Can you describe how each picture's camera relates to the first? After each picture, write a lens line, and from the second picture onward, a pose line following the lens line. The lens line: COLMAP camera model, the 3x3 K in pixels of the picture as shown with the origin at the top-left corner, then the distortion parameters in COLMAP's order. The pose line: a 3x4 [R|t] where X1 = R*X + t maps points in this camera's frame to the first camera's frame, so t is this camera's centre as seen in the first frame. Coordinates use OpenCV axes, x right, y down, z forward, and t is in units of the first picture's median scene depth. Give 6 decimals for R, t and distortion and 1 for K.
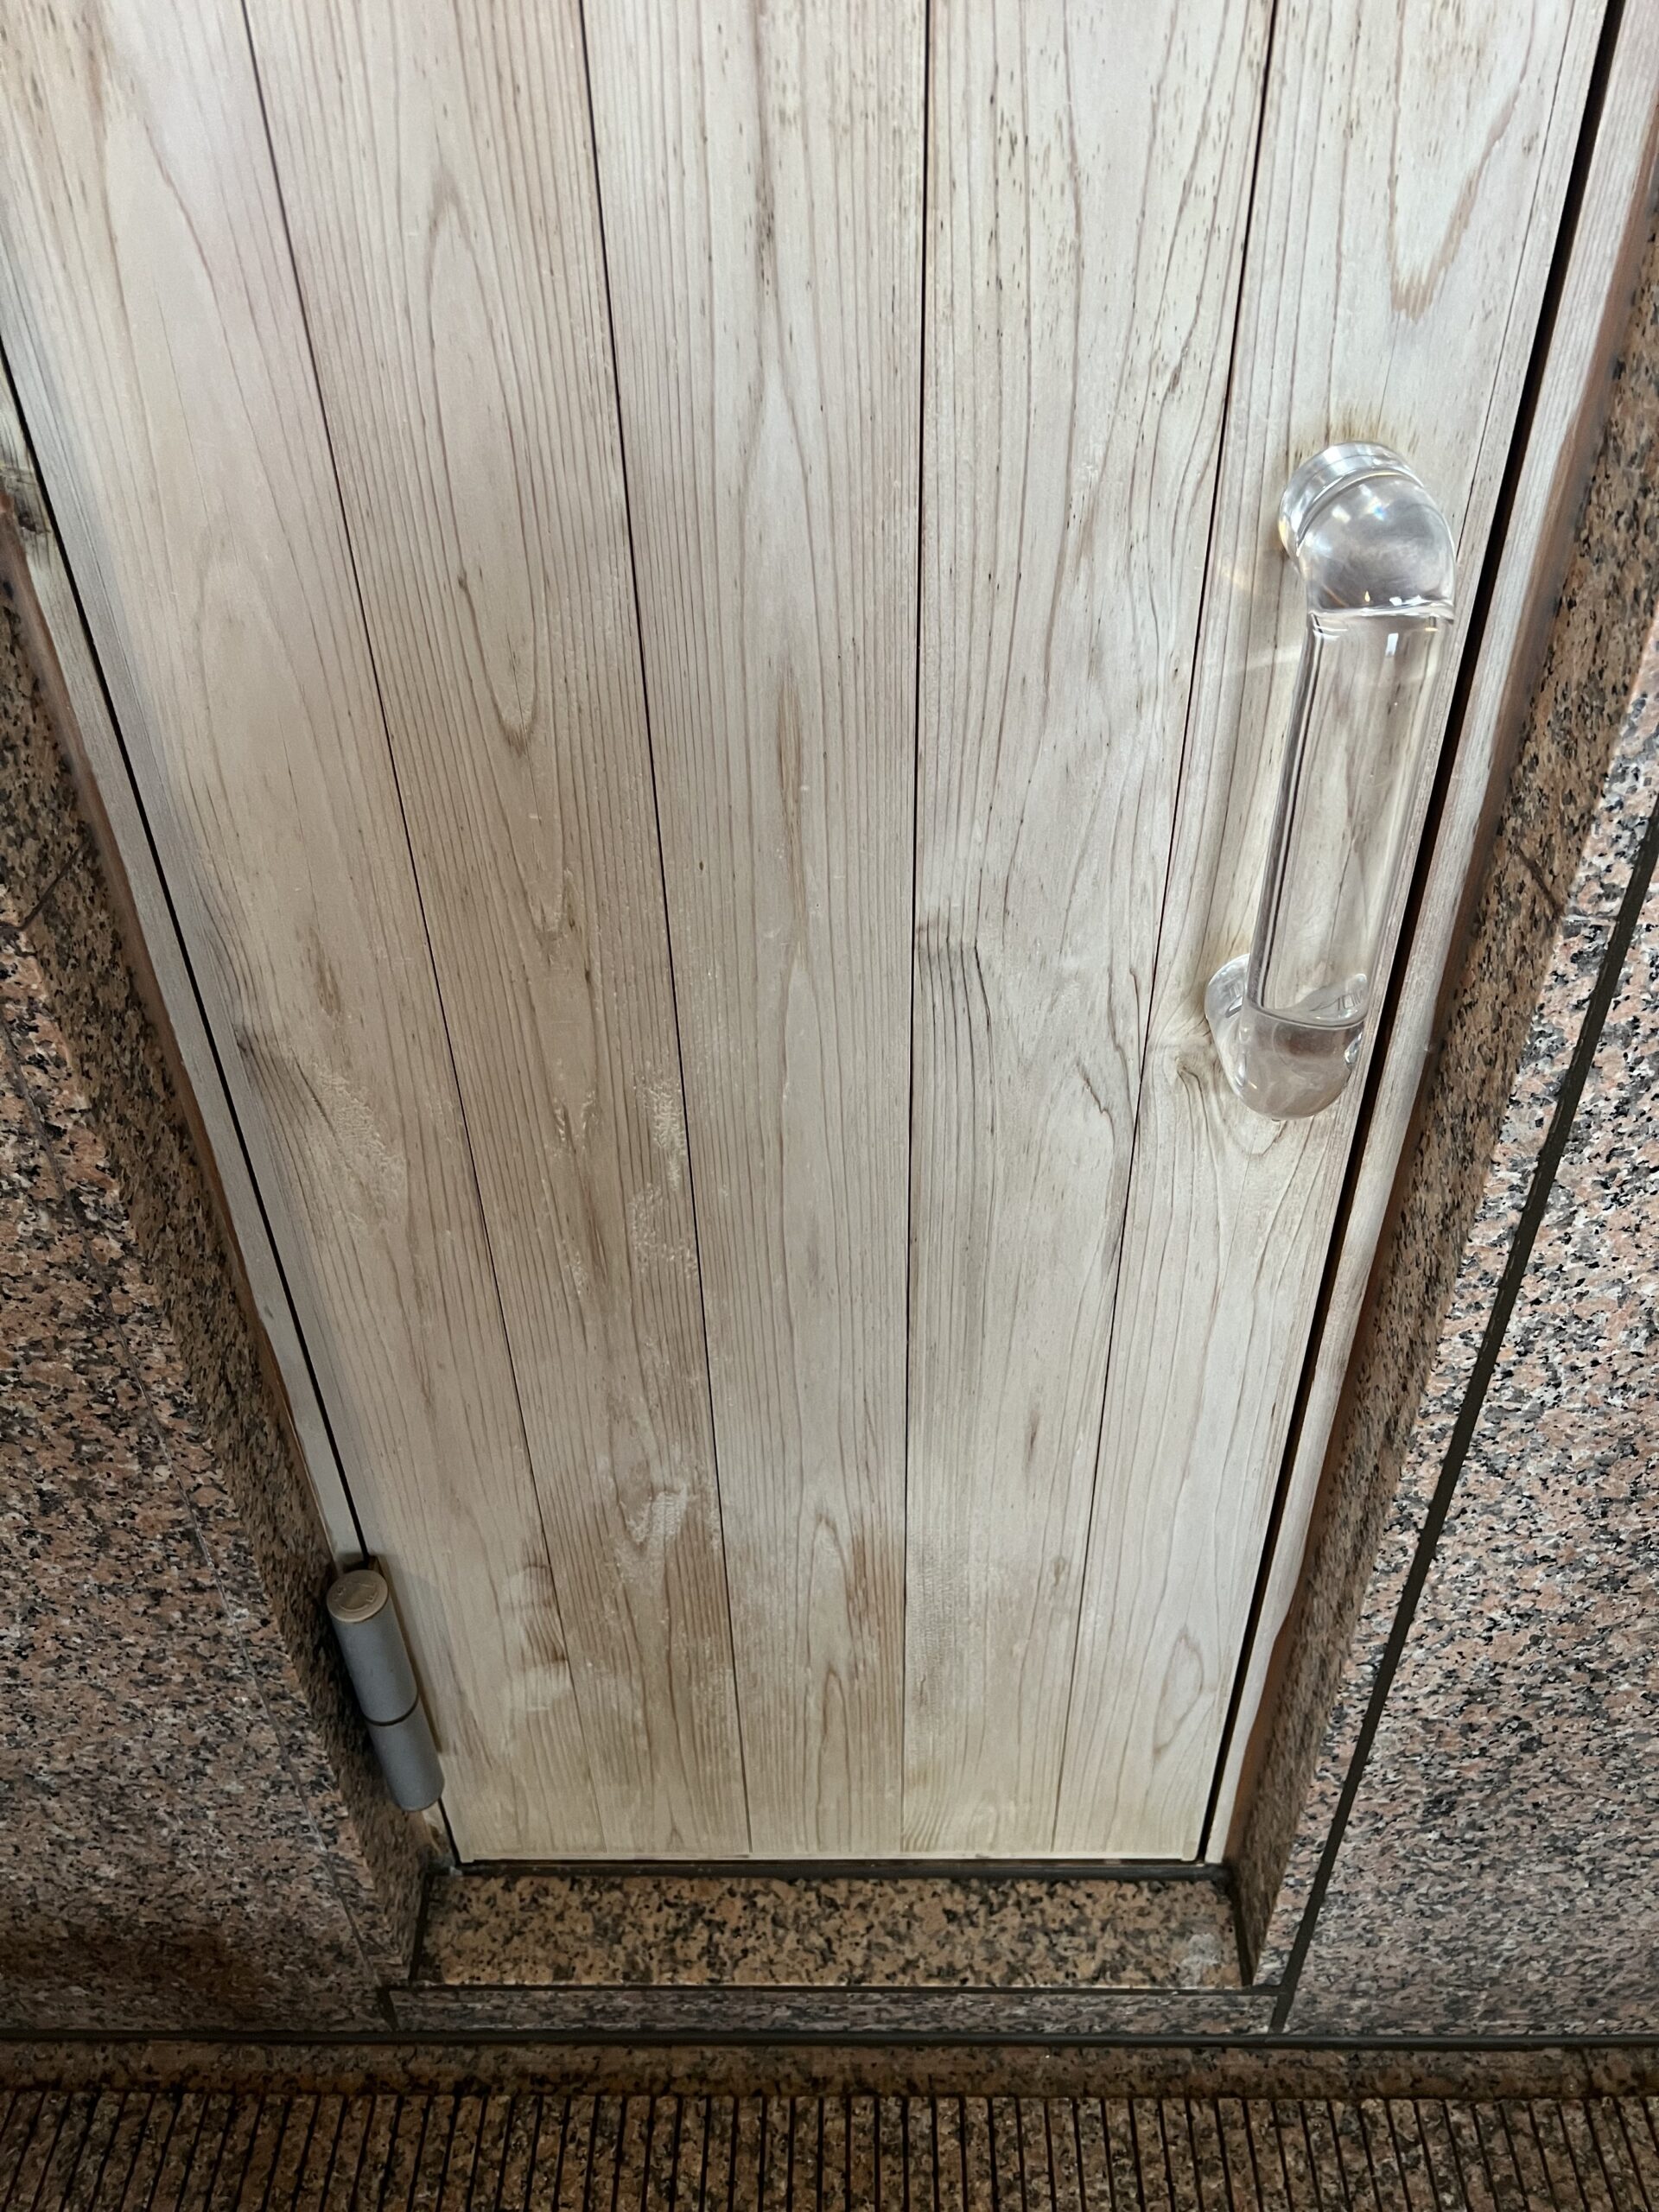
lens RADIAL K [[1679.2, 0, 833.7], [0, 1679.2, 1108.1], [0, 0, 1]] dist [0.055497, -0.064607]
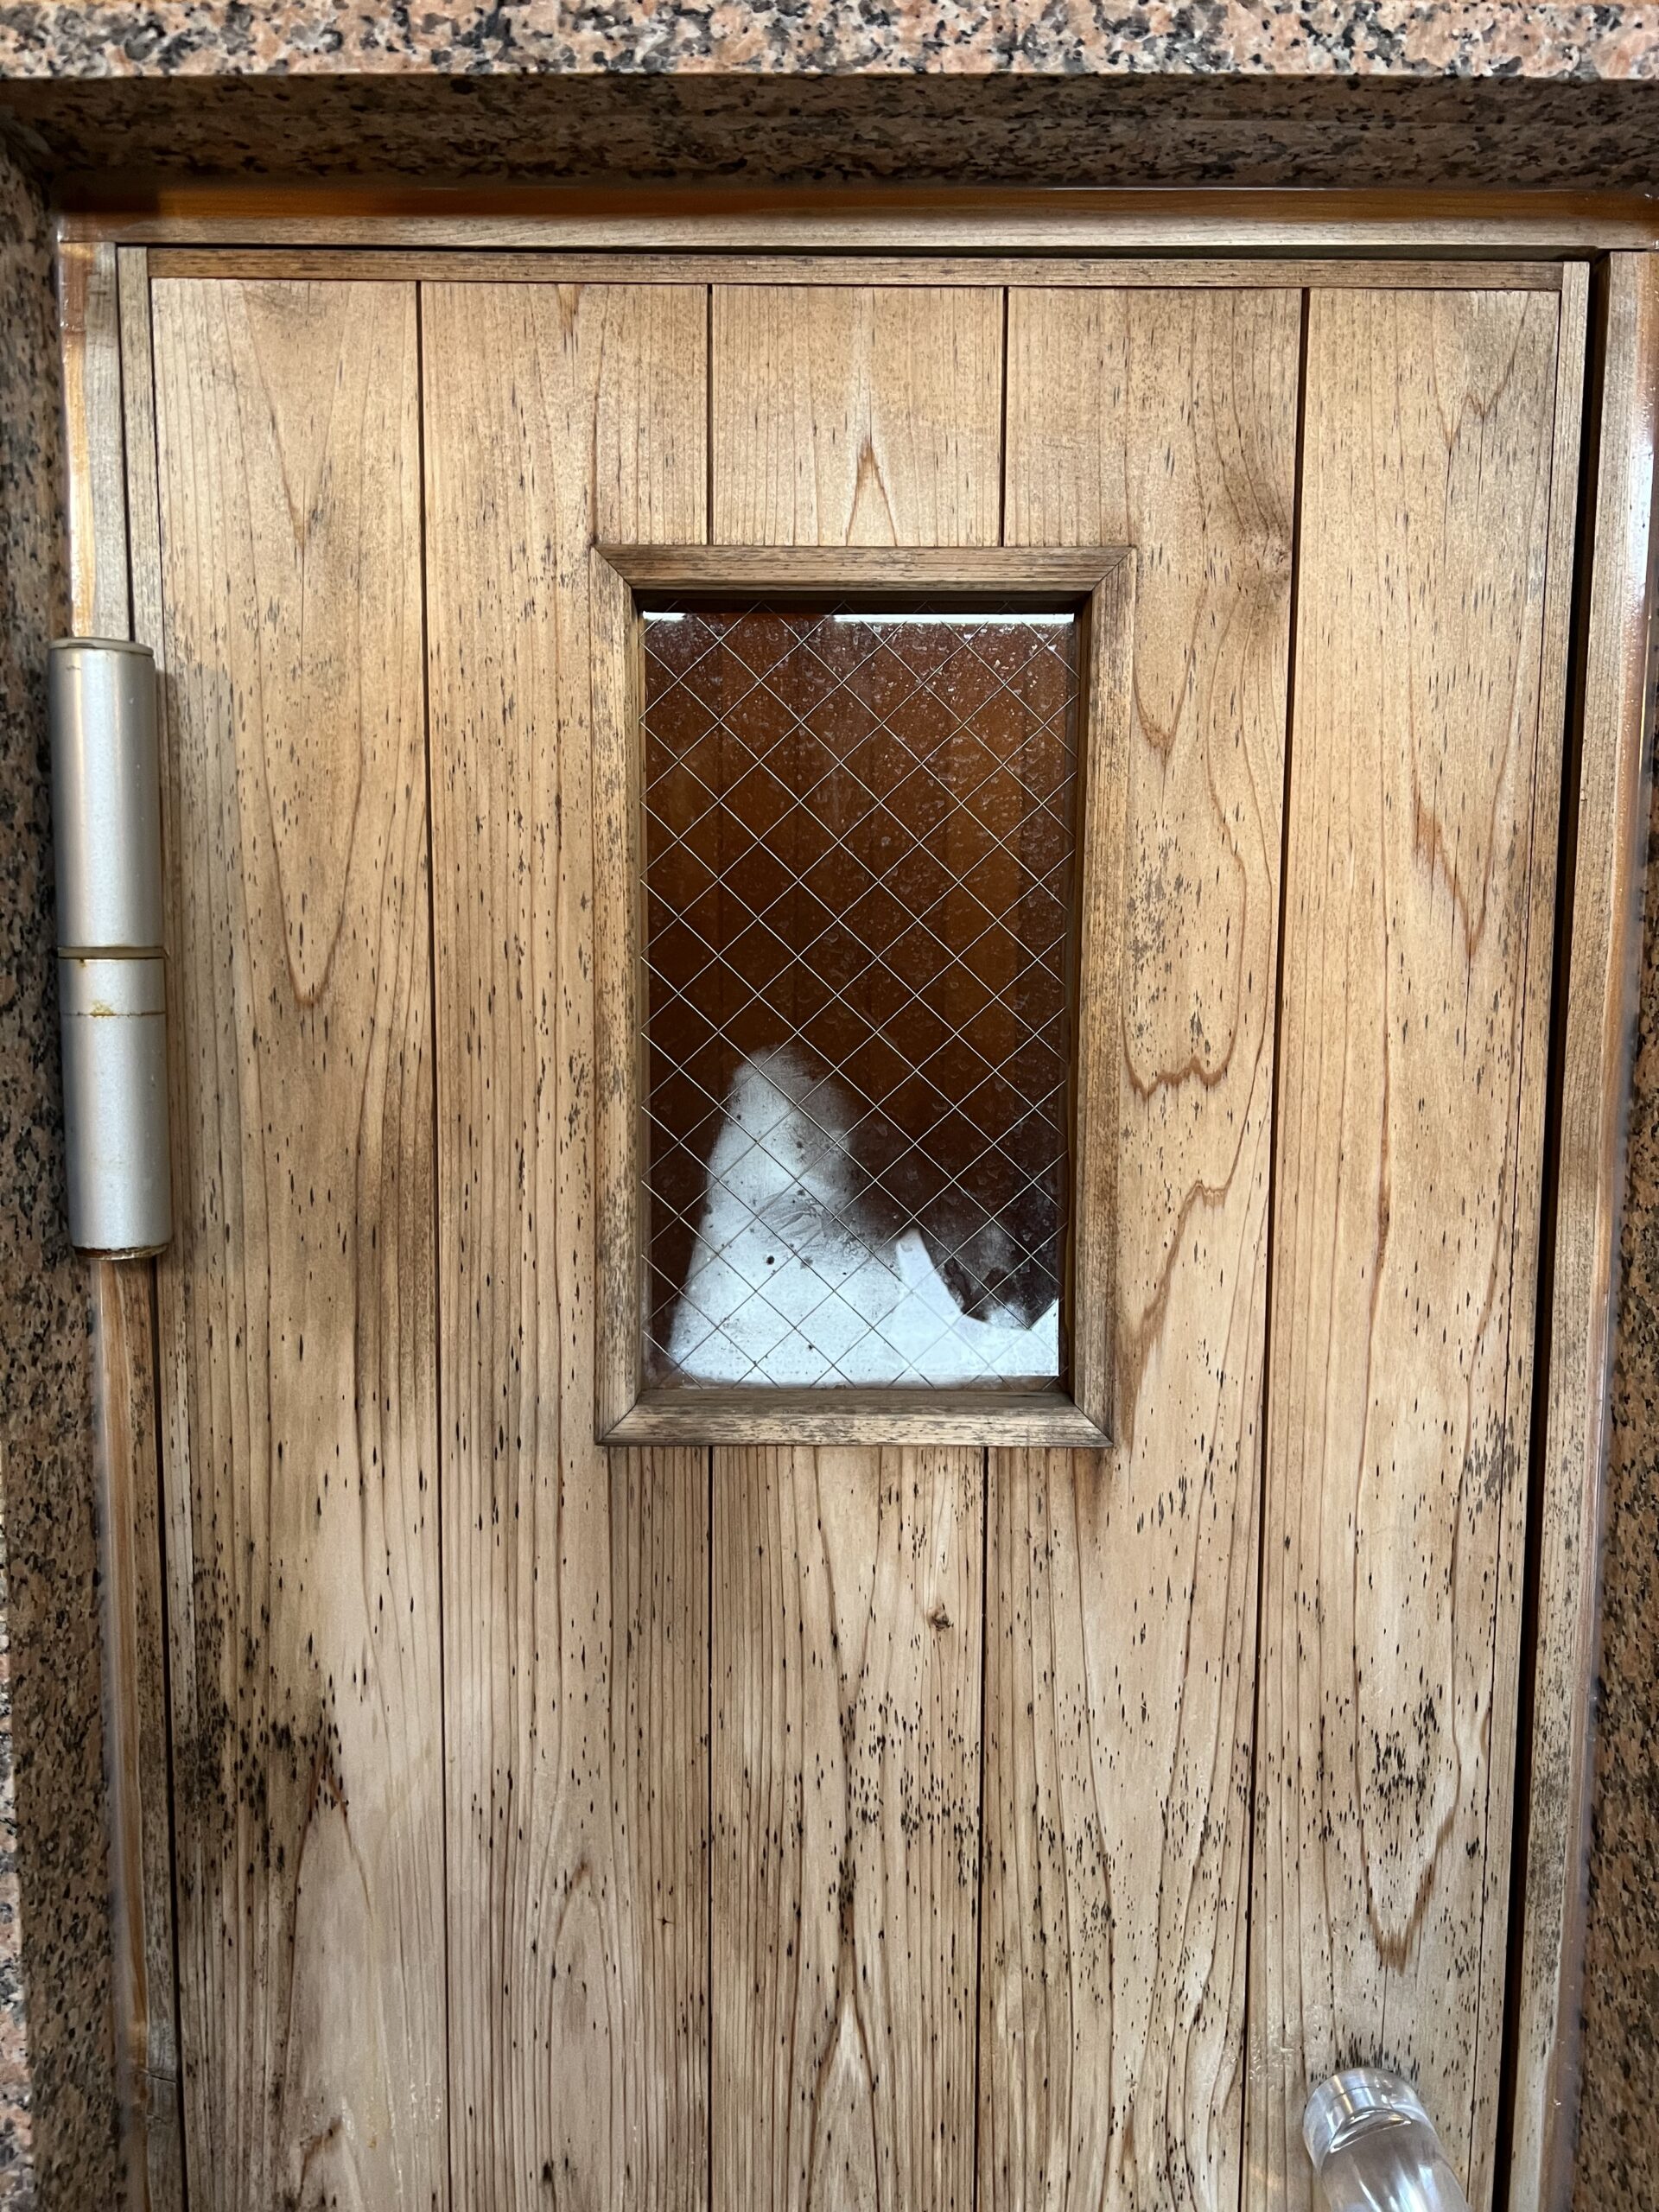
lens RADIAL K [[1679.2, 0, 831.7], [0, 1679.2, 1109.5], [0, 0, 1]] dist [0.055497, -0.064607]
pose [[0.999666, 0.023440, 0.010844, -0.059805], [-0.014178, 0.849003, -0.528198, -0.277829], [-0.021587, 0.527868, 0.849052, -0.237286]]
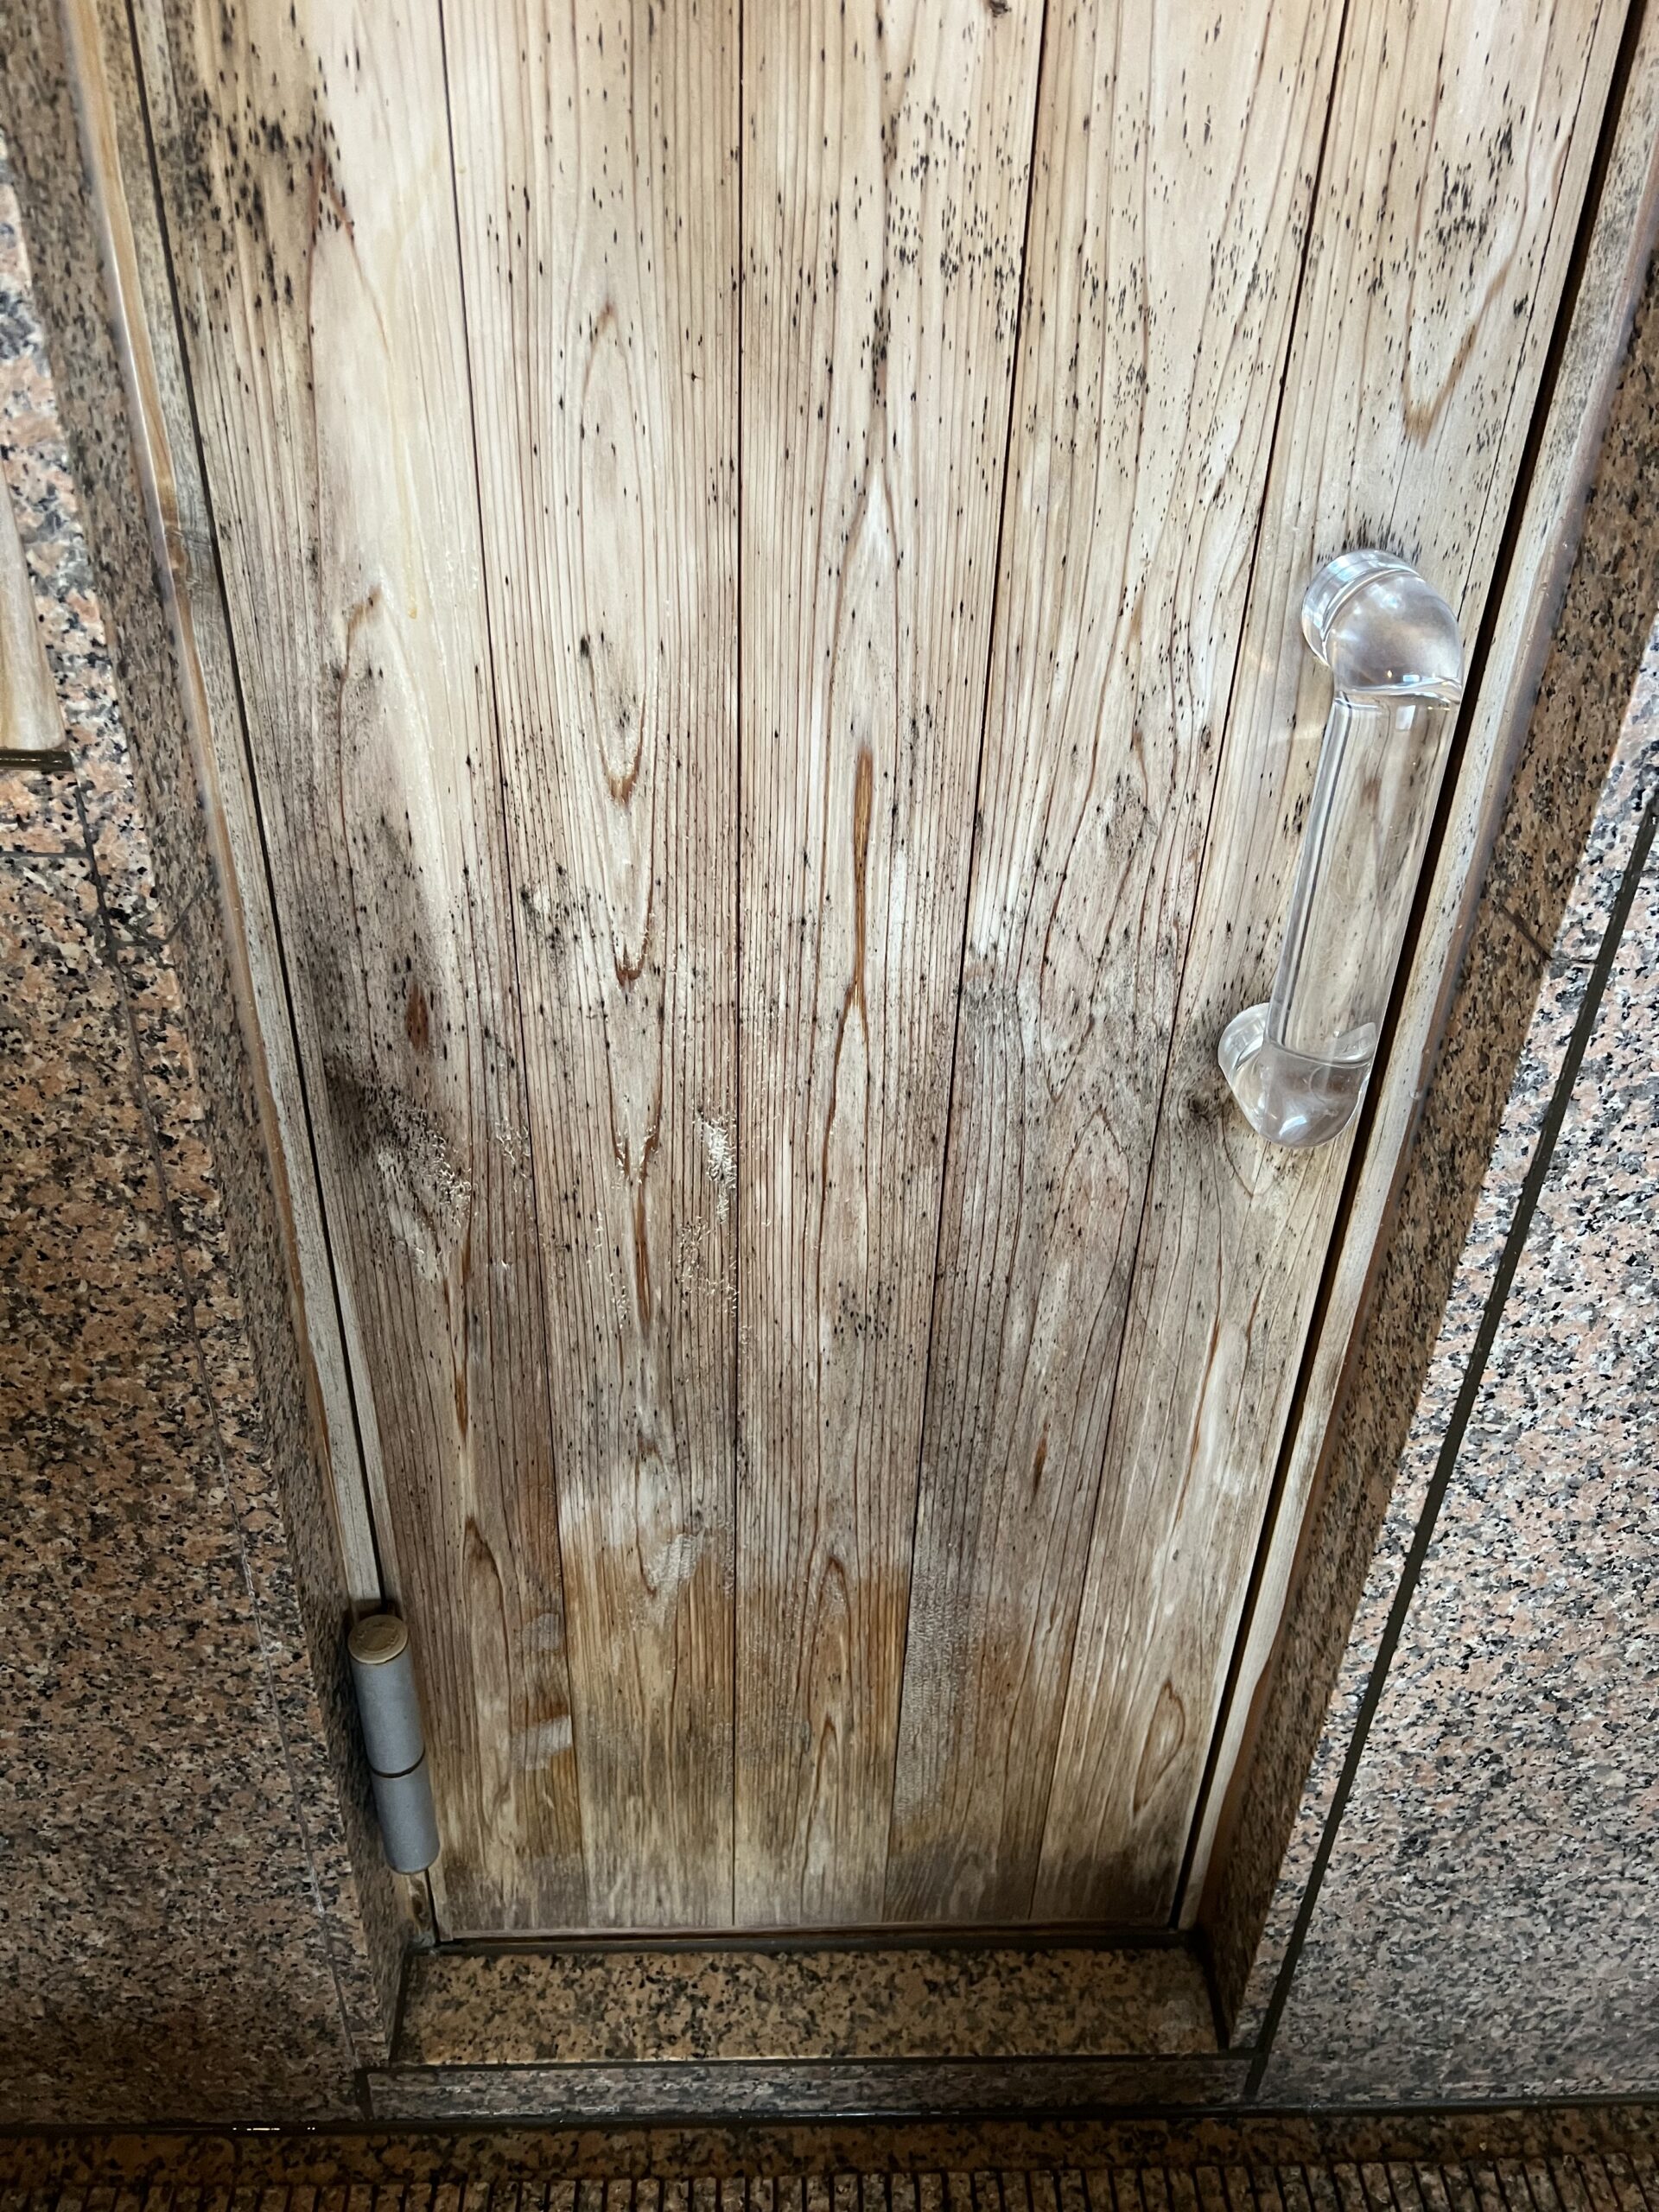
lens RADIAL K [[1679.2, 0, 819.7], [0, 1679.2, 1116.6], [0, 0, 1]] dist [0.055497, -0.064607]
pose [[0.997832, 0.016027, 0.063835, -0.115170], [-0.009914, 0.995433, -0.094947, 0.092374], [-0.065065, 0.094108, 0.993434, -0.081197]]
